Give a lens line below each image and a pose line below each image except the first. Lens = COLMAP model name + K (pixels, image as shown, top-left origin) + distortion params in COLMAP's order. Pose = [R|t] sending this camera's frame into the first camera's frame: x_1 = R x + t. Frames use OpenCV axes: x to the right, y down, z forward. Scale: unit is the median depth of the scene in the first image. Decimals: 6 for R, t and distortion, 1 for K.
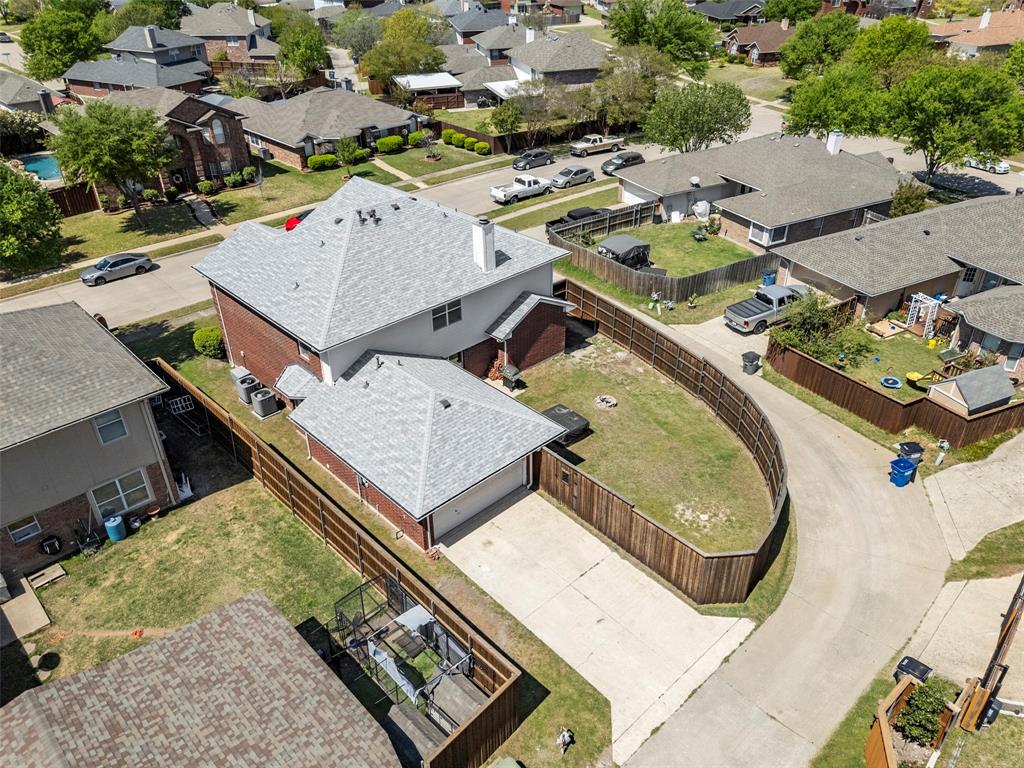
lens RADIAL K [[759.9, 0, 512.0], [0, 759.9, 384.0], [0, 0, 1]] dist [0.042152, -0.000706]
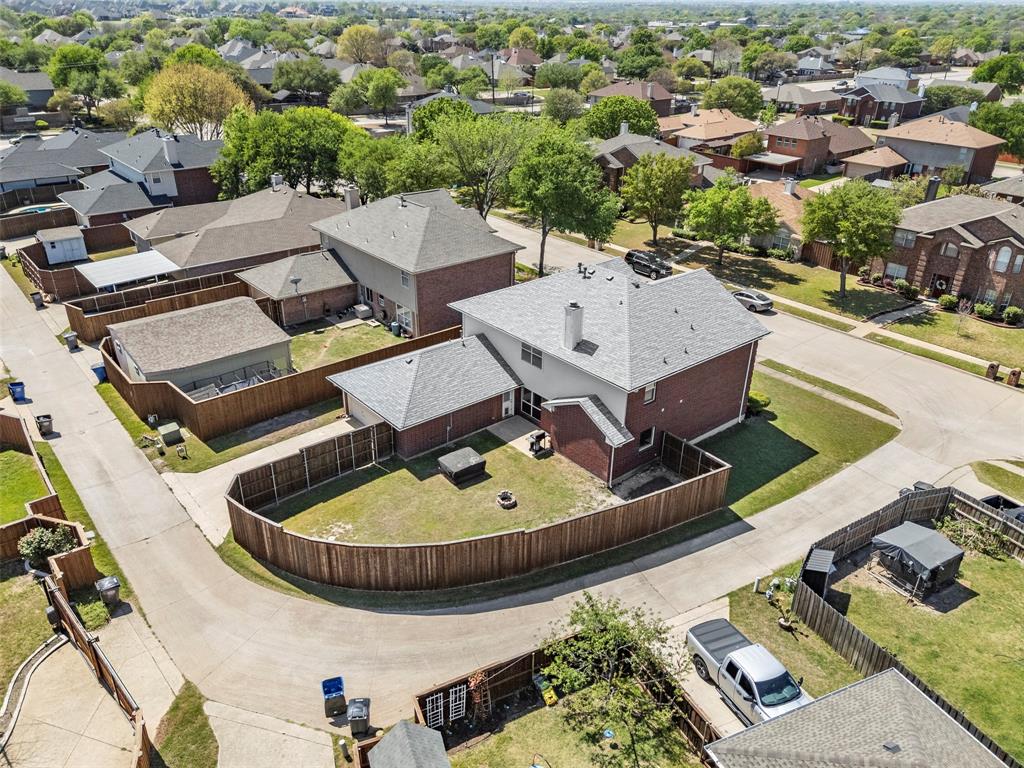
lens RADIAL K [[759.9, 0, 512.0], [0, 759.9, 384.0], [0, 0, 1]] dist [0.042152, -0.000706]
pose [[-0.064300, 0.457373, -0.886947, 0.630015], [-0.540483, 0.731183, 0.416233, -0.341104], [0.838894, 0.506143, 0.200188, 0.482795]]
